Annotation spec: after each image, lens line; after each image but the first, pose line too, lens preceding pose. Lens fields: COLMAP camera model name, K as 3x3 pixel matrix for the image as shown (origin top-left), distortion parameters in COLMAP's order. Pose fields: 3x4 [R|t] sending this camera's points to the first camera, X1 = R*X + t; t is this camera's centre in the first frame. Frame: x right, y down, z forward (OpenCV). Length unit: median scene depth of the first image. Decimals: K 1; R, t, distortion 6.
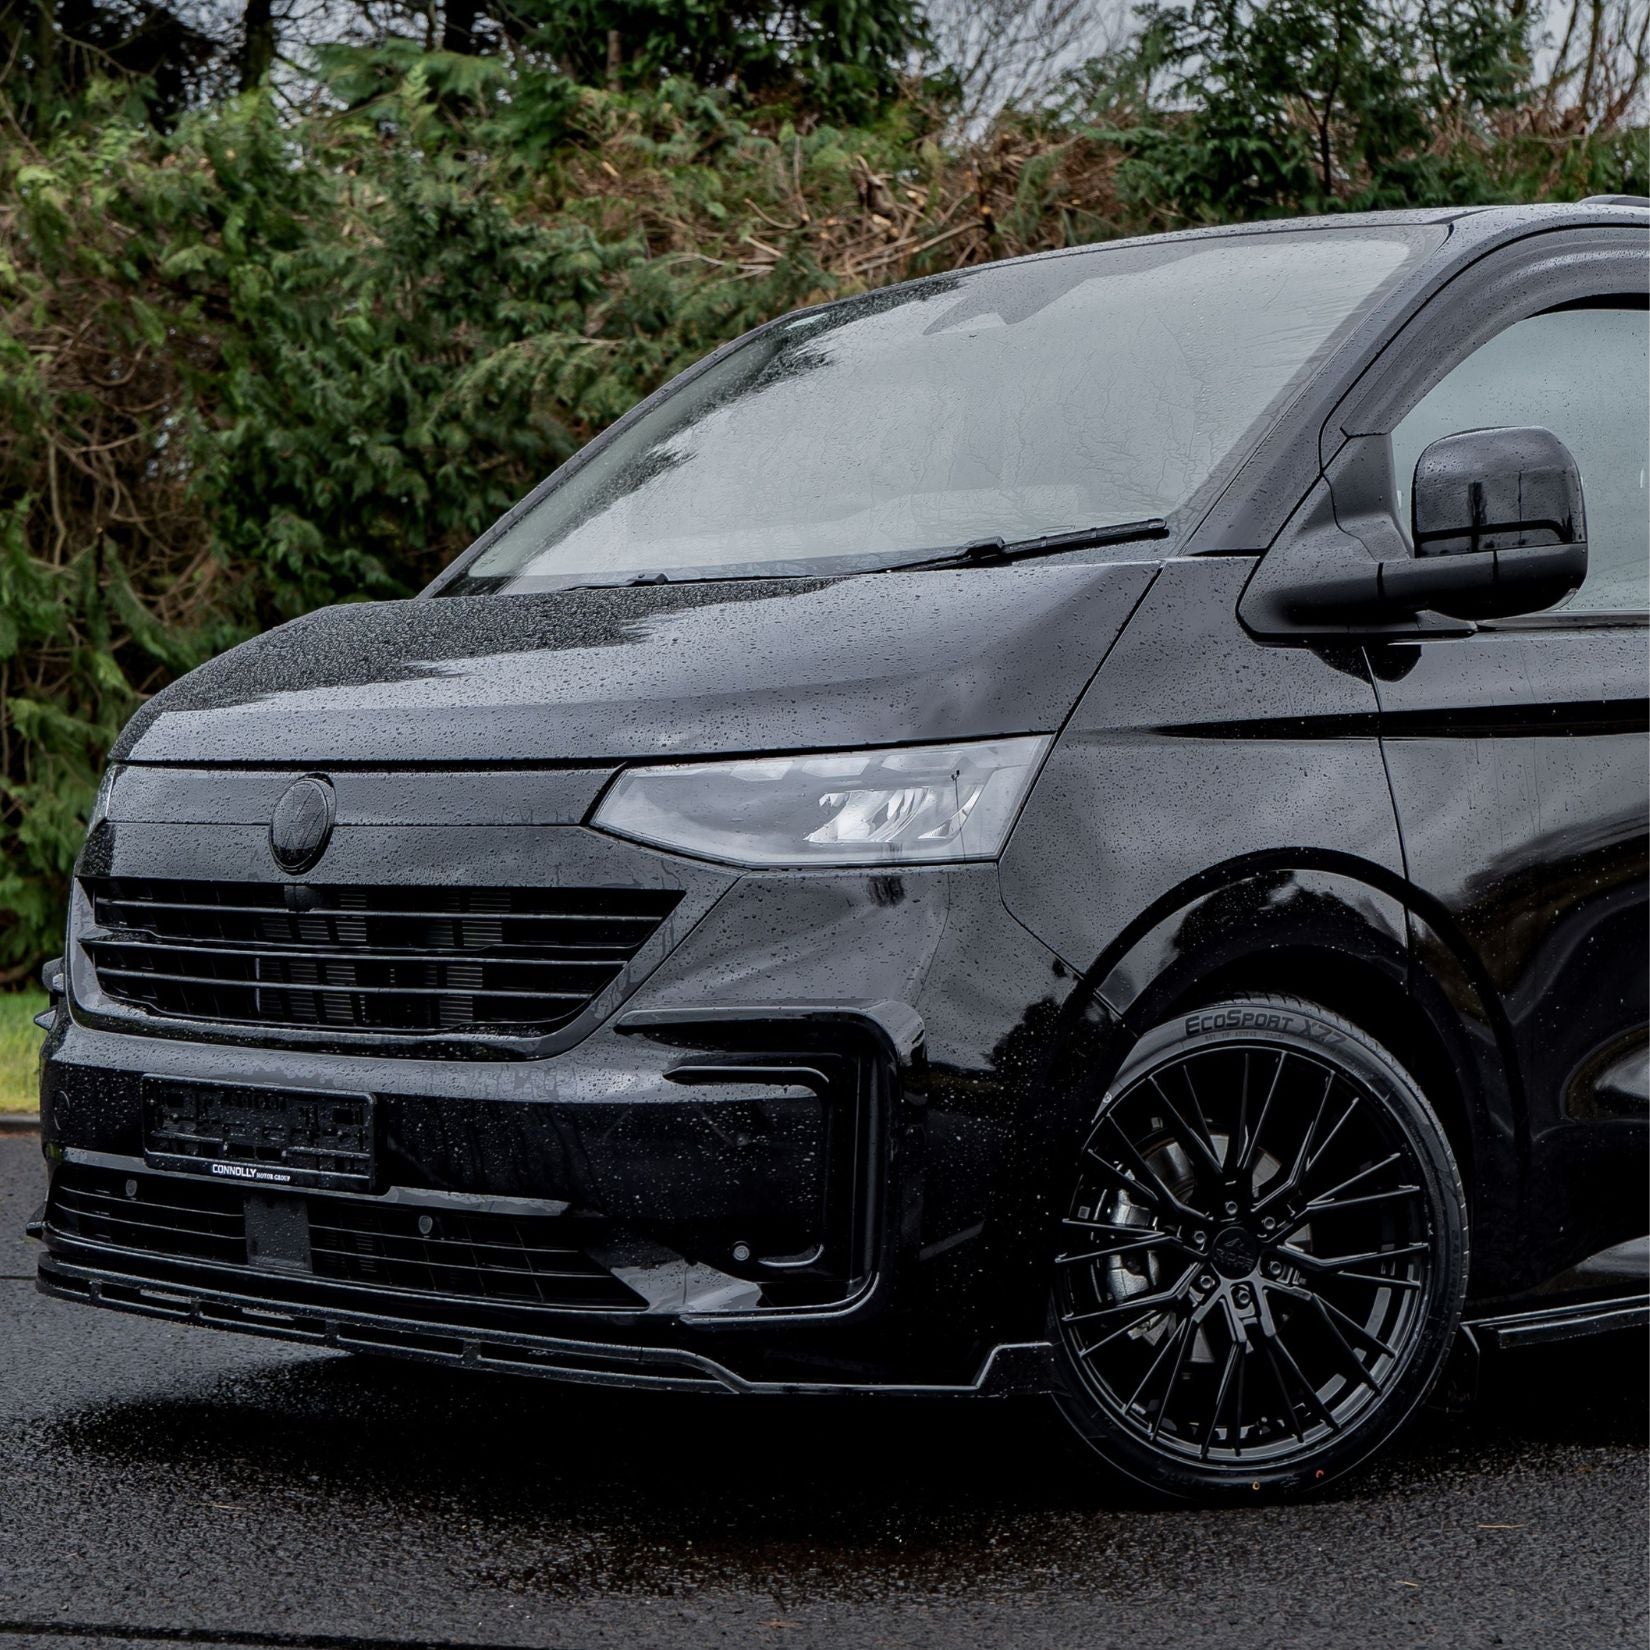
lens RADIAL K [[3615.8, 0, 821.0], [0, 3615.8, 923.1], [0, 0, 1]] dist [0.176038, 0.229099]
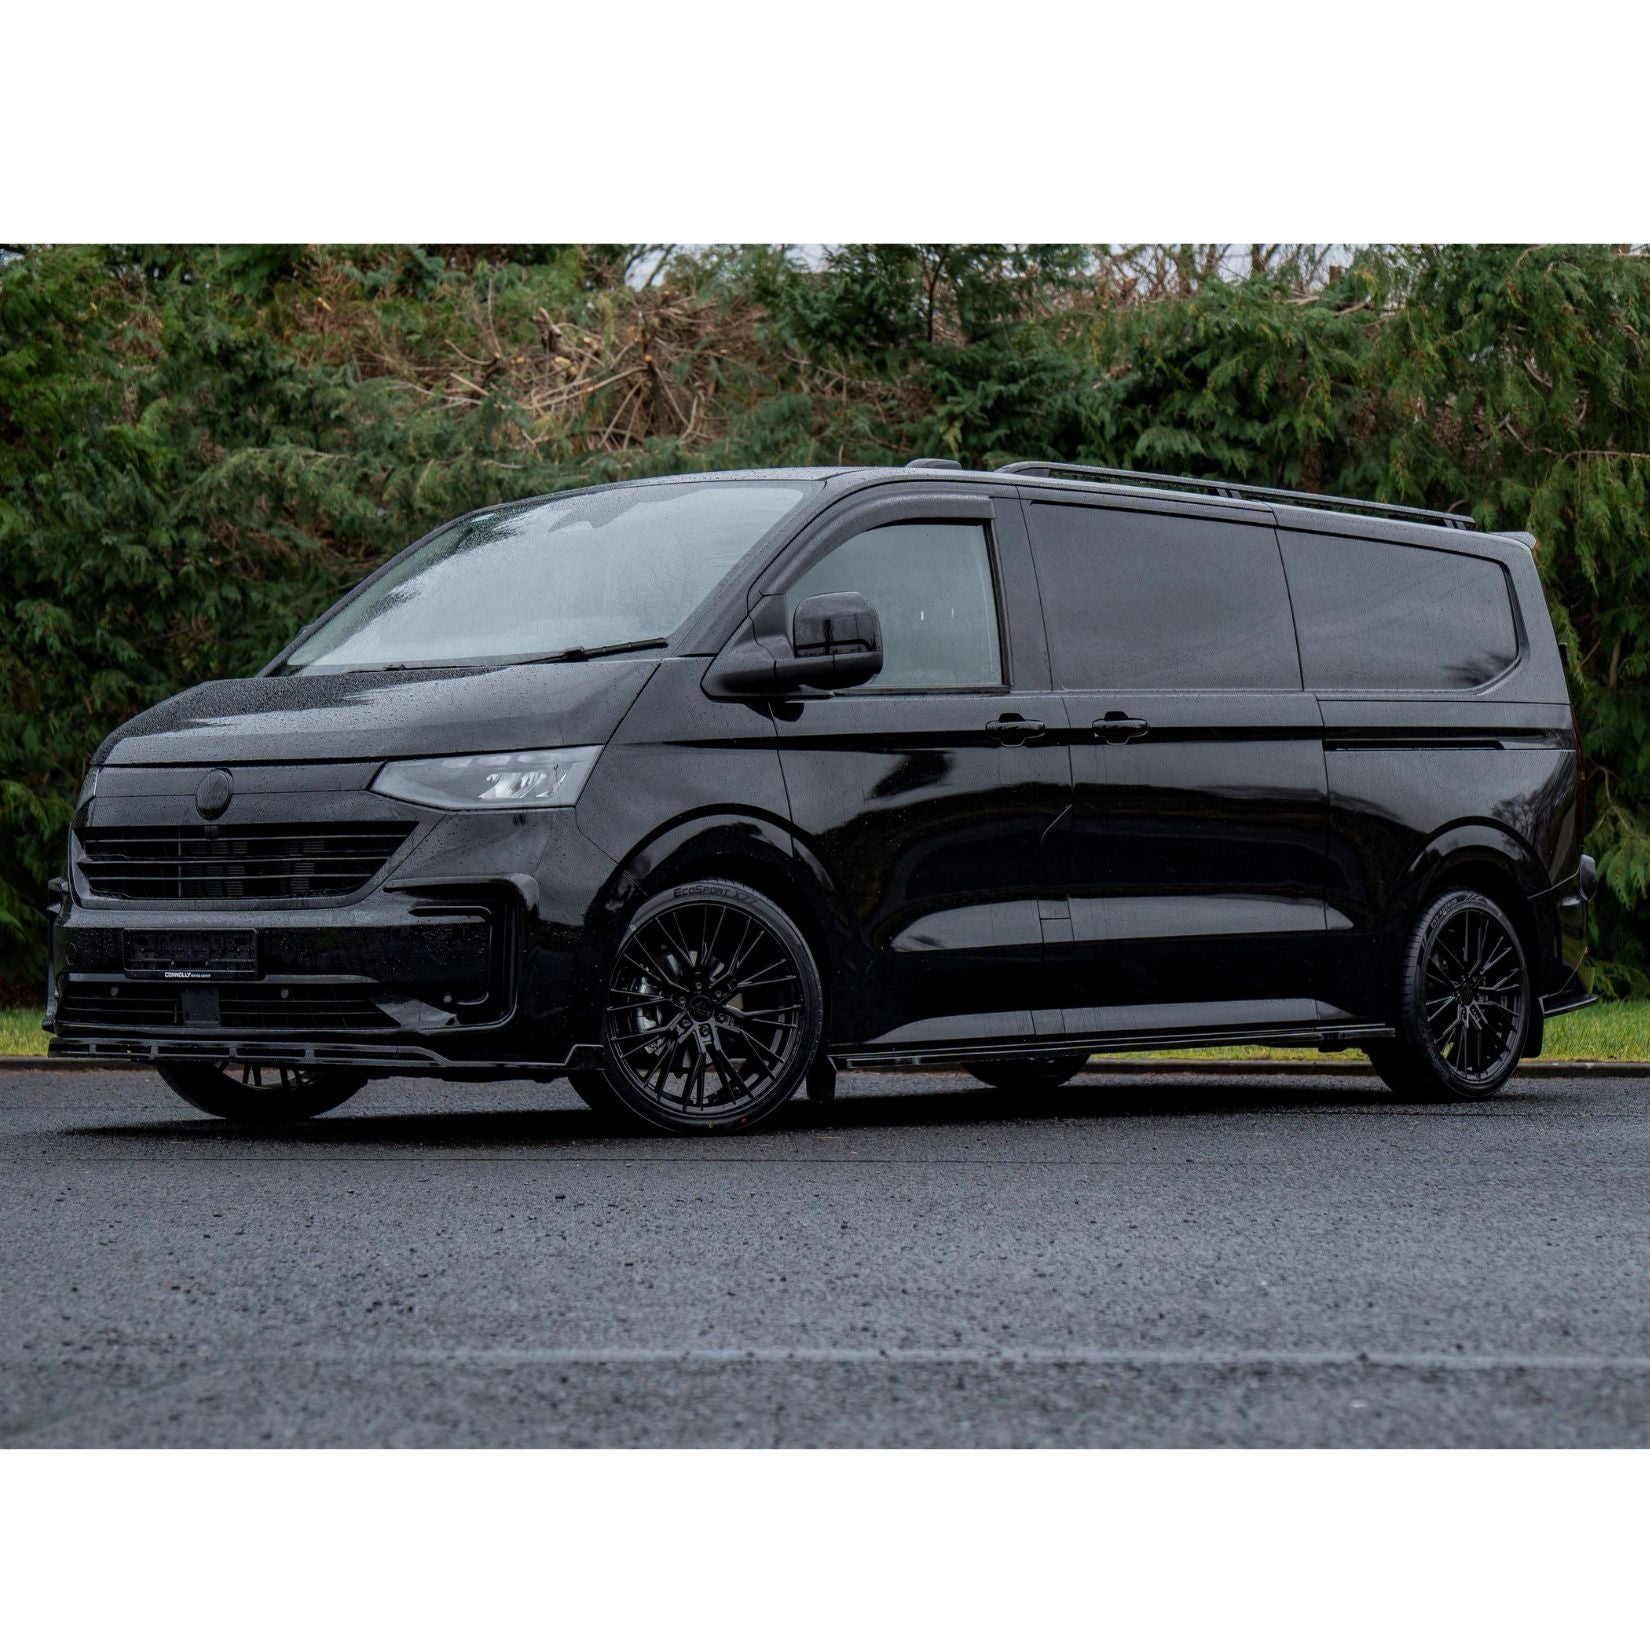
lens RADIAL K [[3616.1, 0, 886.1], [0, 3616.1, 825.6], [0, 0, 1]] dist [0.224509, 2.320781]
pose [[0.995124, -0.004131, 0.098543, 0.020359], [0.008867, 0.998823, -0.047676, 0.084737], [-0.098231, 0.048318, 0.993990, -0.956843]]
